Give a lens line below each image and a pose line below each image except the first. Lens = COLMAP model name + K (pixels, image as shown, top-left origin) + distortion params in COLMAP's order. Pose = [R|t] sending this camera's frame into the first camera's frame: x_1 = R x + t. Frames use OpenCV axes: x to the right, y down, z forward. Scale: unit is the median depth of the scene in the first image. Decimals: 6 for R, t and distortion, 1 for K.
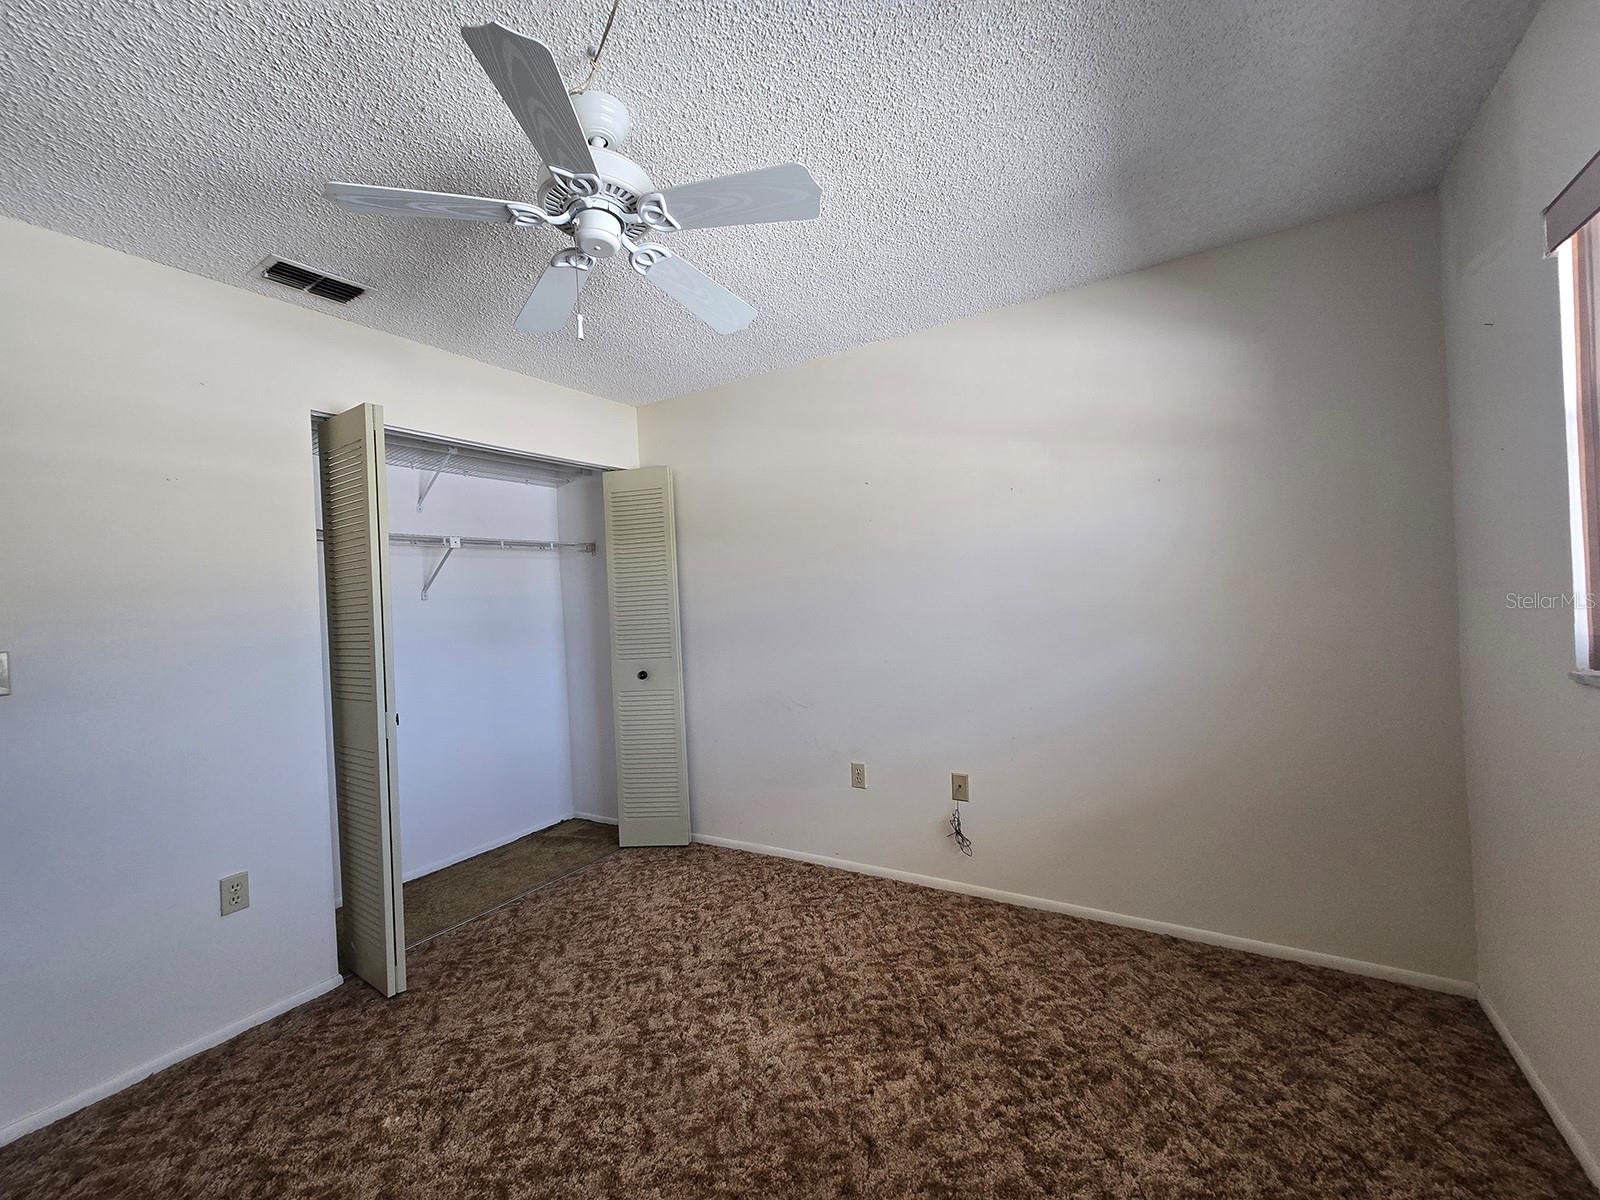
lens RADIAL K [[670.1, 0, 794.3], [0, 670.1, 600.1], [0, 0, 1]] dist [0.001188, 0.000557]
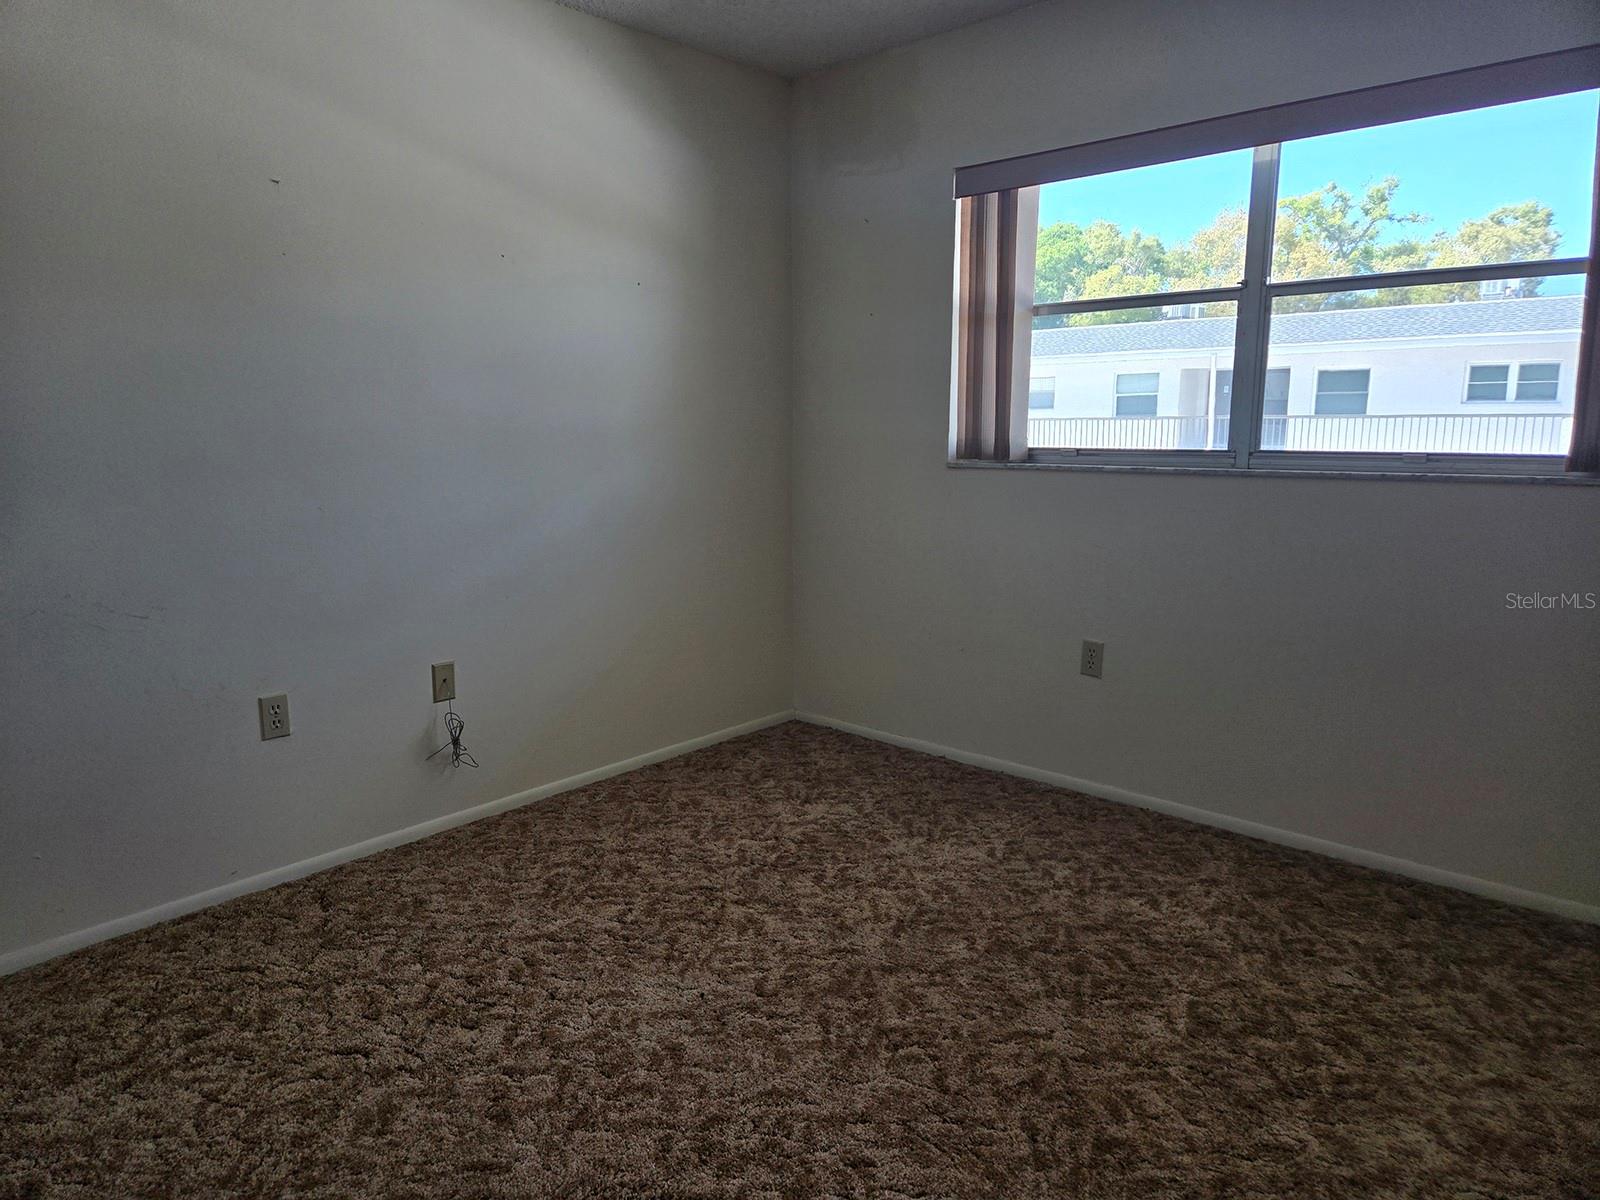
lens RADIAL K [[1075.3, 0, 795.6], [0, 1075.3, 596.1], [0, 0, 1]] dist [0.060886, -0.044177]
pose [[0.163283, -0.121745, 0.979039, -1.007301], [0.002914, 0.992412, 0.122922, 0.068499], [-0.986575, -0.017219, 0.162398, 0.588389]]
